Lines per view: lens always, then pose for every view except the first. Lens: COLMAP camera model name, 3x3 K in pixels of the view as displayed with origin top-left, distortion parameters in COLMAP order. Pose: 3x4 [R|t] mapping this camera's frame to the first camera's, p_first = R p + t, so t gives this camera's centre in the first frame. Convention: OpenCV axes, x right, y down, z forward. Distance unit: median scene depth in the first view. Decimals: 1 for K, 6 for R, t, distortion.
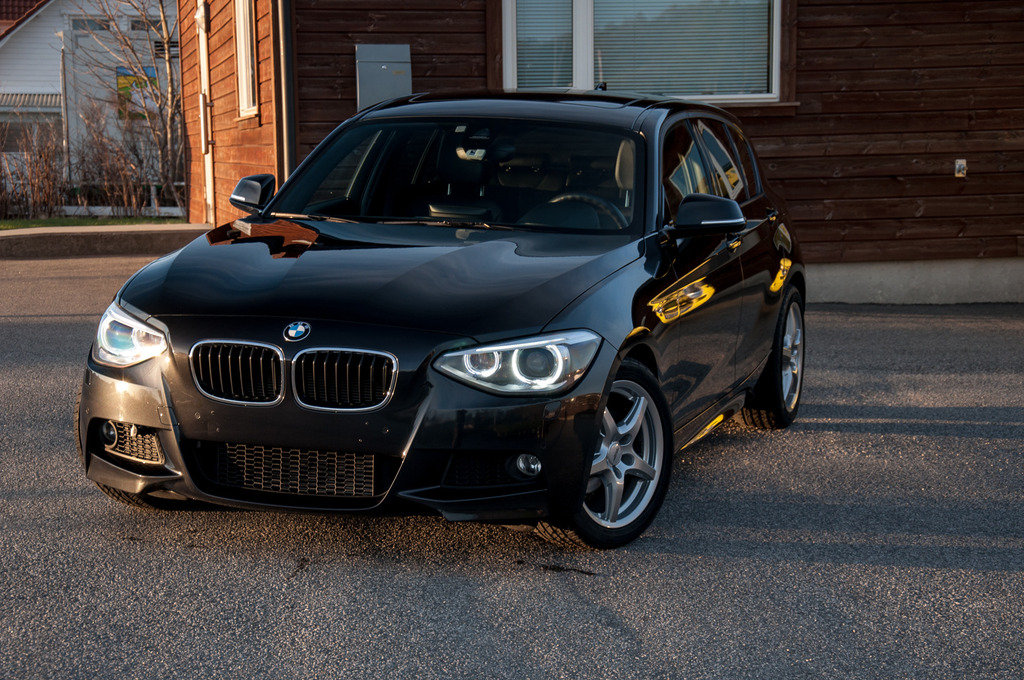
lens RADIAL K [[2309.9, 0, 506.0], [0, 2309.9, 348.3], [0, 0, 1]] dist [0.507128, 0.000000]
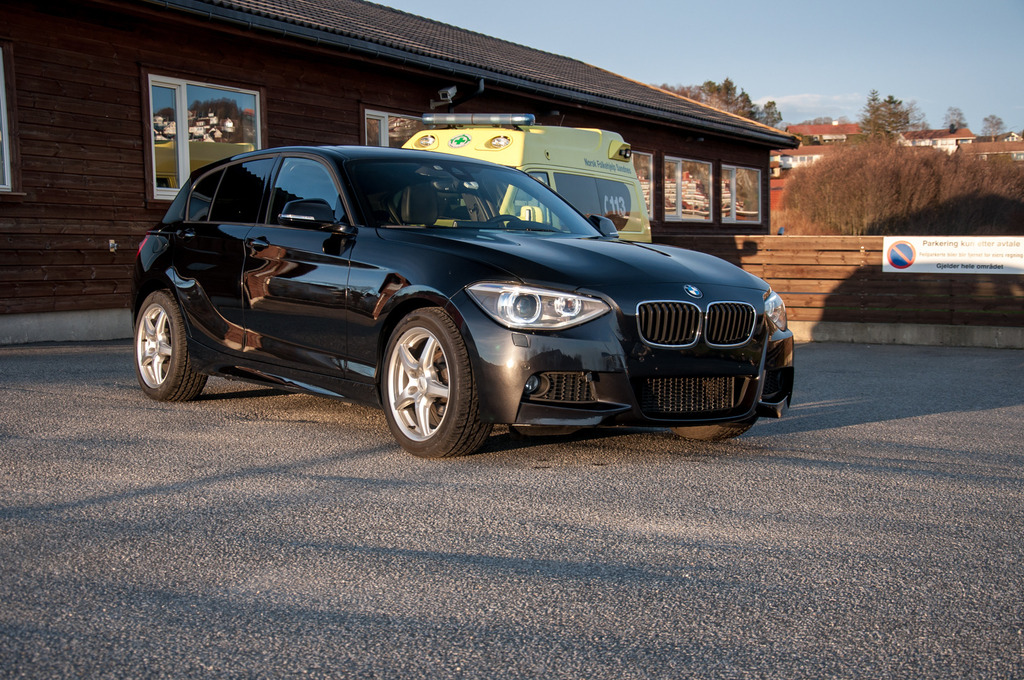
lens RADIAL K [[1438.1, 0, 510.7], [0, 1438.1, 343.2], [0, 0, 1]] dist [0.172257, 0.000000]
pose [[0.598566, -0.042825, 0.799928, -0.575587], [0.080774, 0.996707, -0.007082, 0.014105], [-0.796991, 0.068853, 0.600054, 0.413166]]
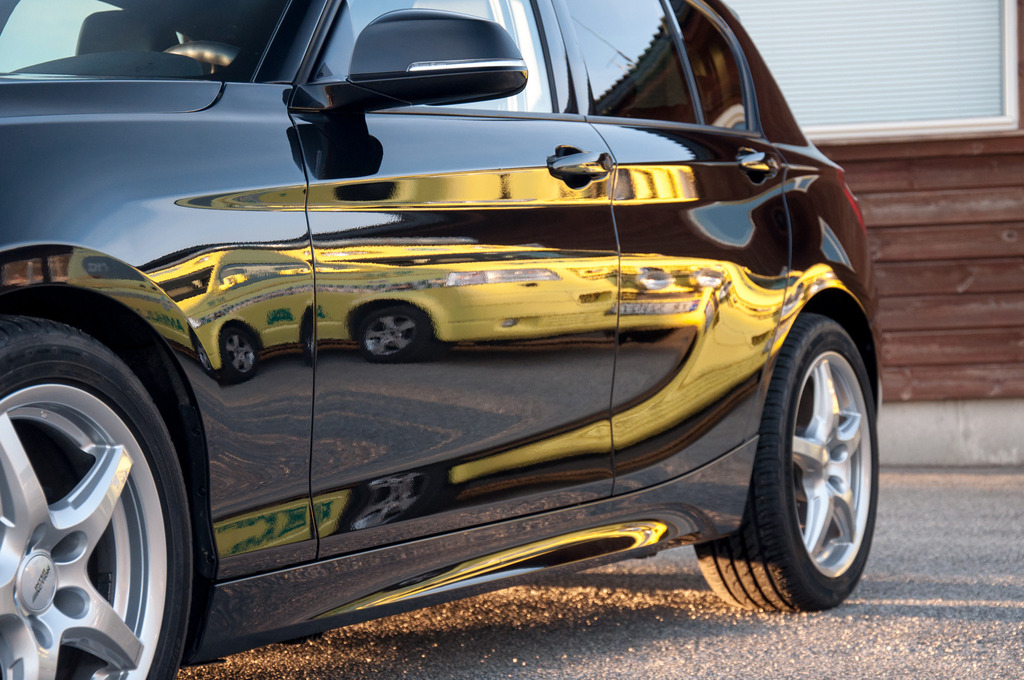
lens RADIAL K [[2698.4, 0, 505.6], [0, 2698.4, 330.9], [0, 0, 1]] dist [0.749095, 0.000000]
pose [[0.987186, -0.021377, -0.158138, 0.147169], [0.002976, 0.993280, -0.115697, 0.042480], [0.159548, 0.113744, 0.980615, 0.423647]]
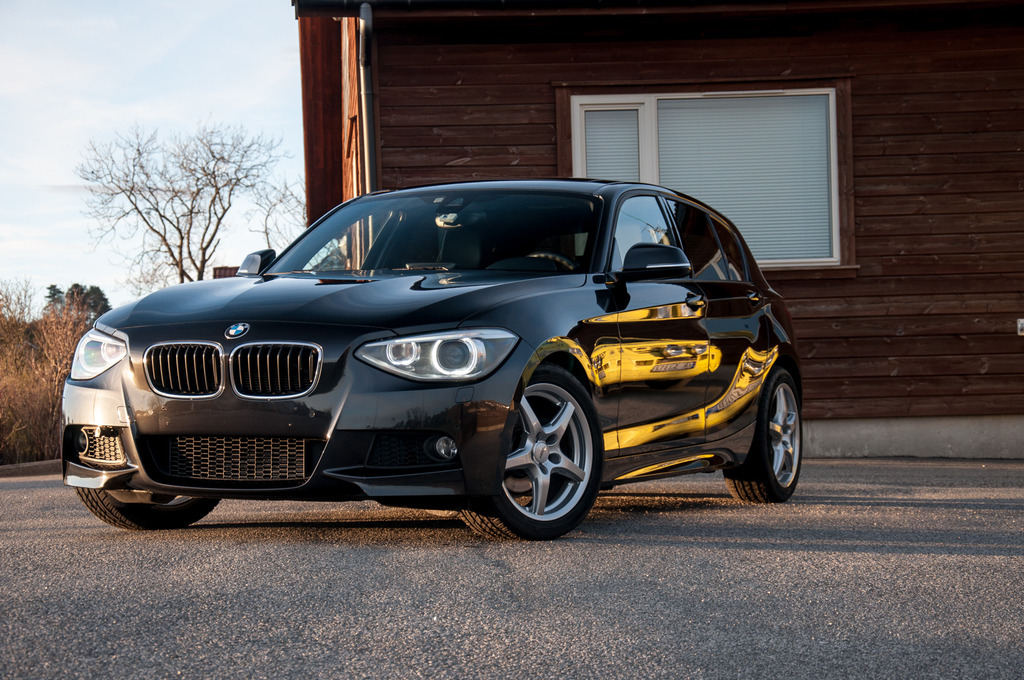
lens RADIAL K [[2249.5, 0, 507.2], [0, 2249.5, 334.7], [0, 0, 1]] dist [0.475396, 0.000000]
pose [[0.994886, -0.023387, -0.098260, 0.100306], [0.009374, 0.990006, -0.140714, 0.102786], [0.100569, 0.139073, 0.985162, -0.034962]]
